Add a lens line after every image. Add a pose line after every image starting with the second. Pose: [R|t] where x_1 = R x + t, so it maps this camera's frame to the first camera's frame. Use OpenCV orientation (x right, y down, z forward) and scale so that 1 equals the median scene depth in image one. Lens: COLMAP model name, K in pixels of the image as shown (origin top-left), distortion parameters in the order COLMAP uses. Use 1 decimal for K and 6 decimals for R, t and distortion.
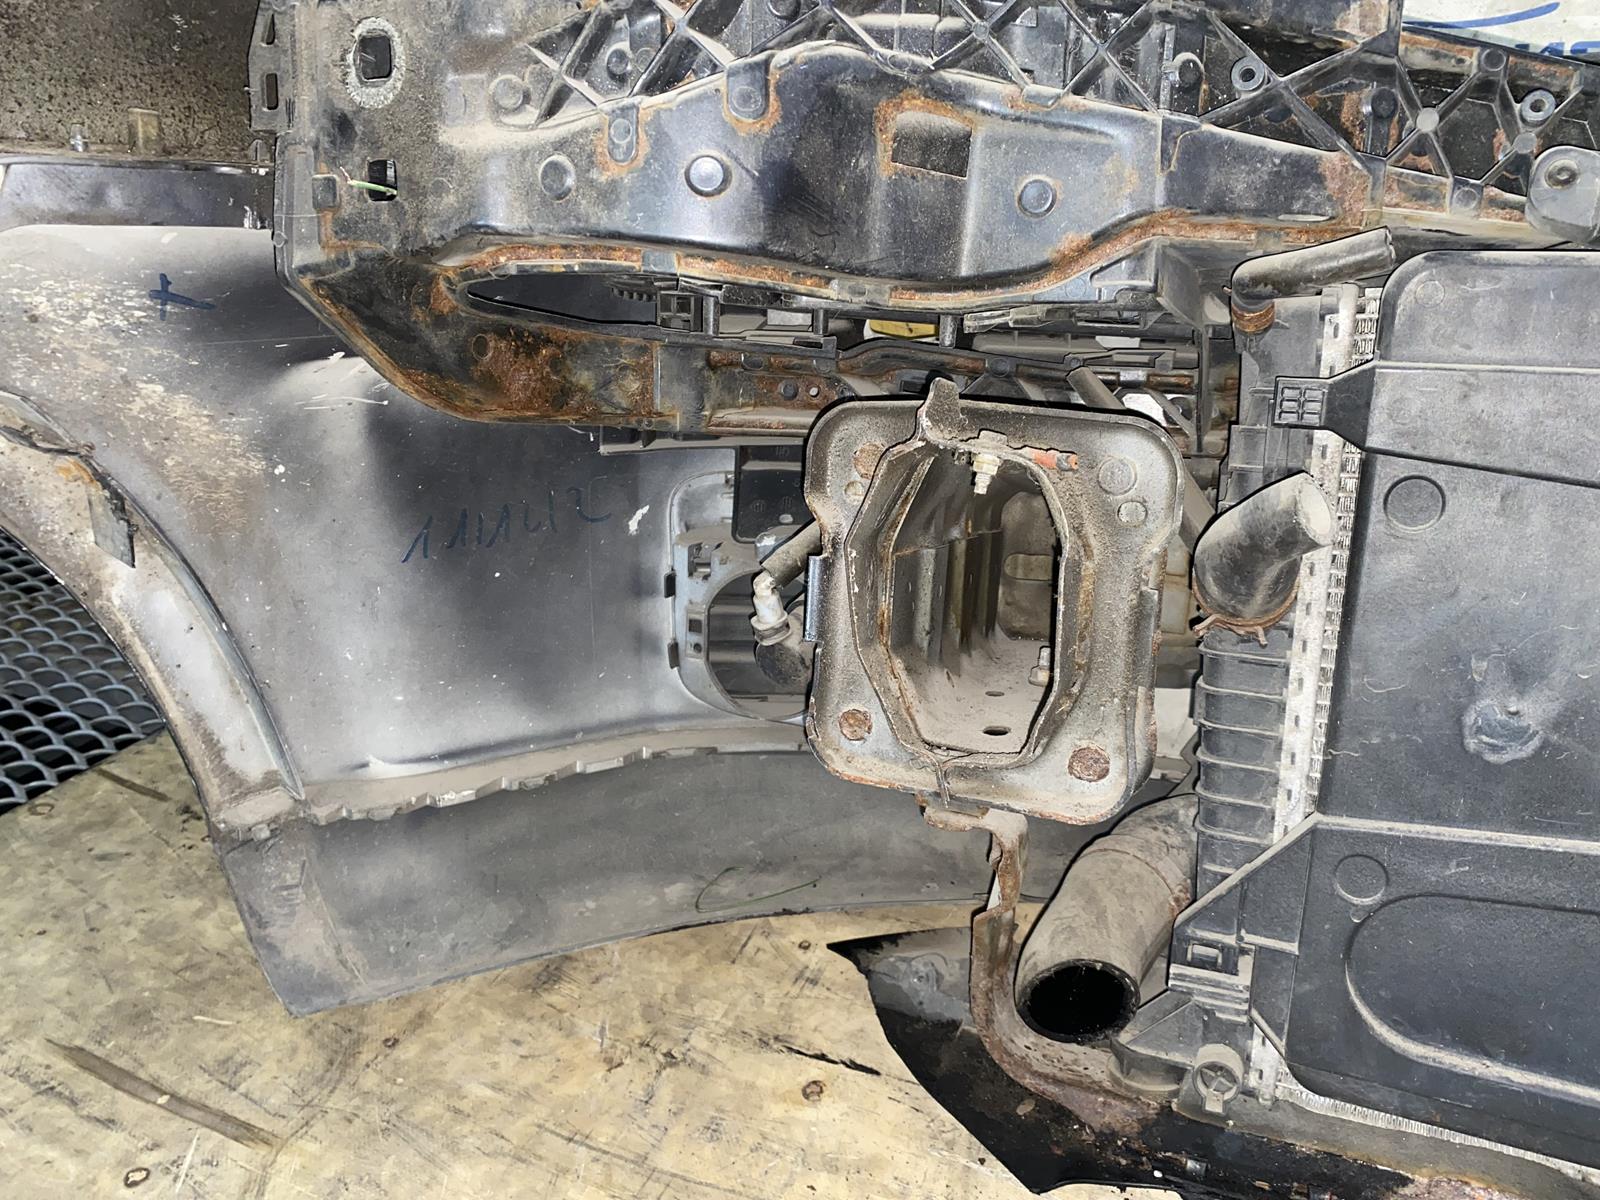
lens RADIAL K [[1230.1, 0, 808.5], [0, 1230.1, 599.3], [0, 0, 1]] dist [-0.004440, -0.001576]
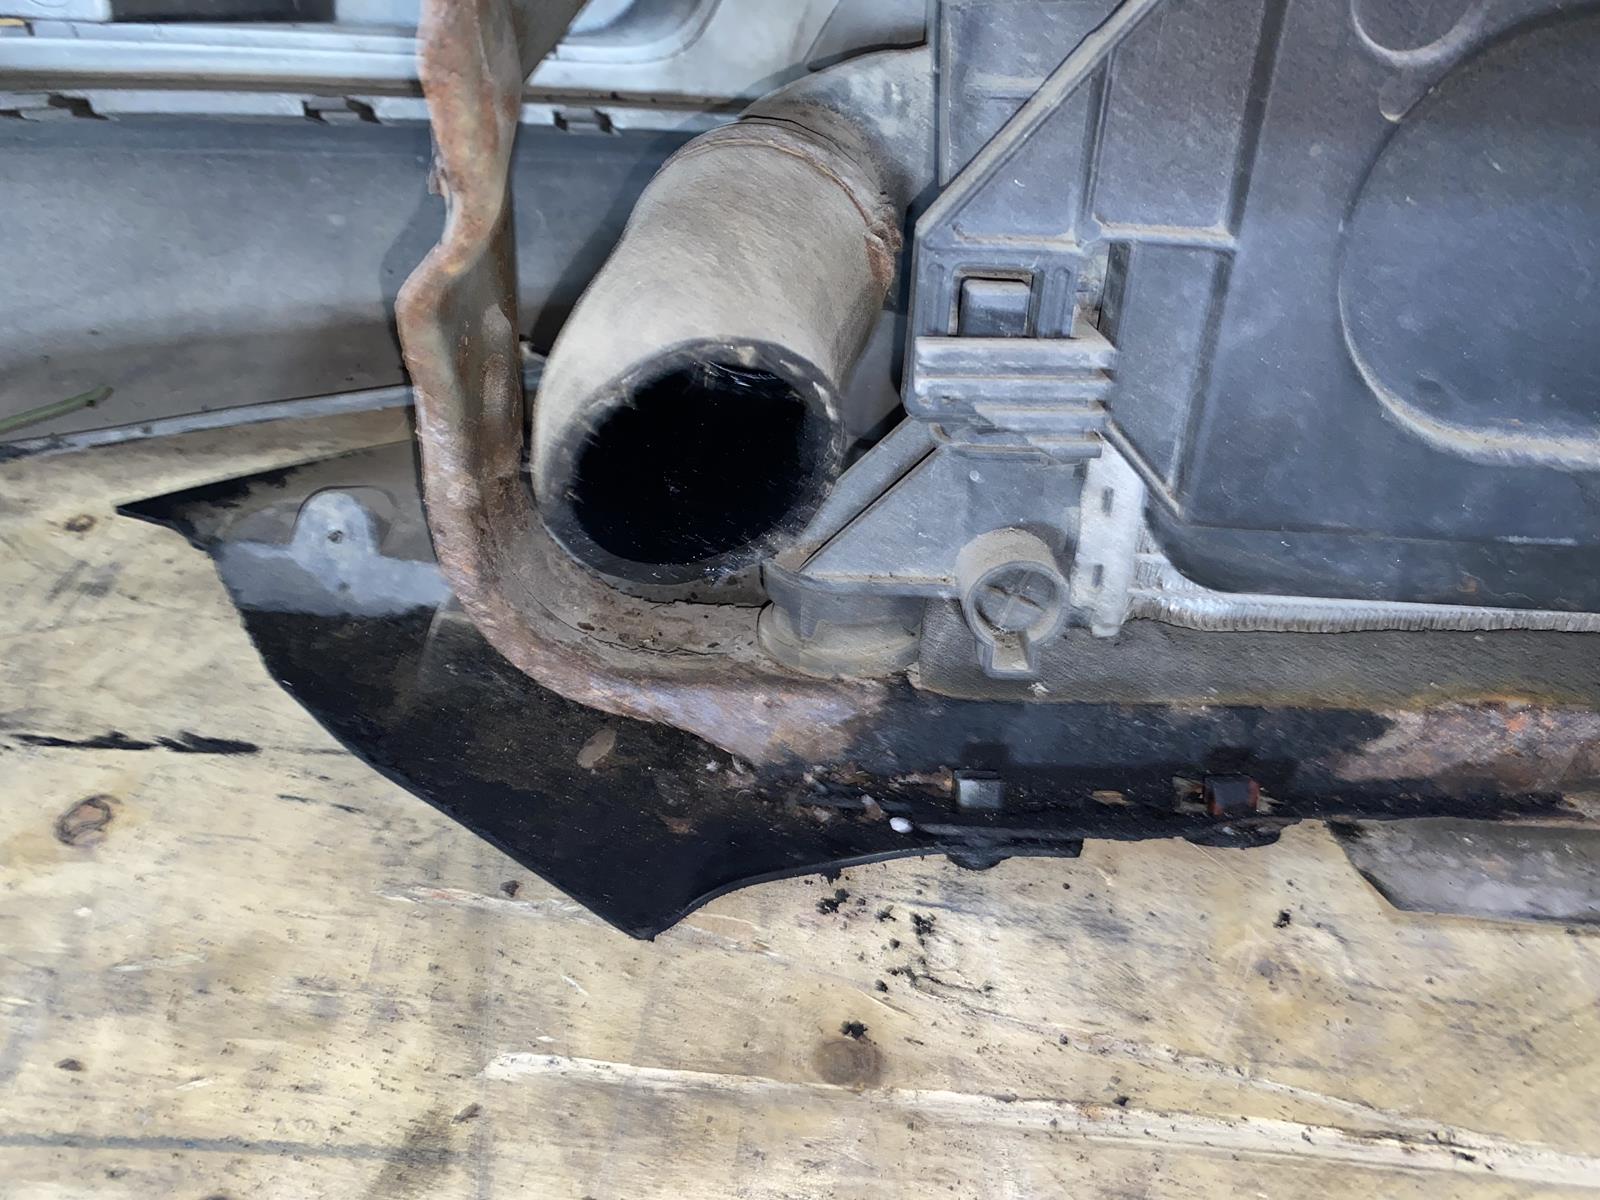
lens RADIAL K [[1230.1, 0, 800.6], [0, 1230.1, 604.2], [0, 0, 1]] dist [-0.004440, -0.001576]
pose [[0.925041, -0.171491, 0.338955, 0.101029], [0.071704, 0.955084, 0.287529, 0.235579], [-0.373039, -0.241671, 0.895789, 0.575257]]
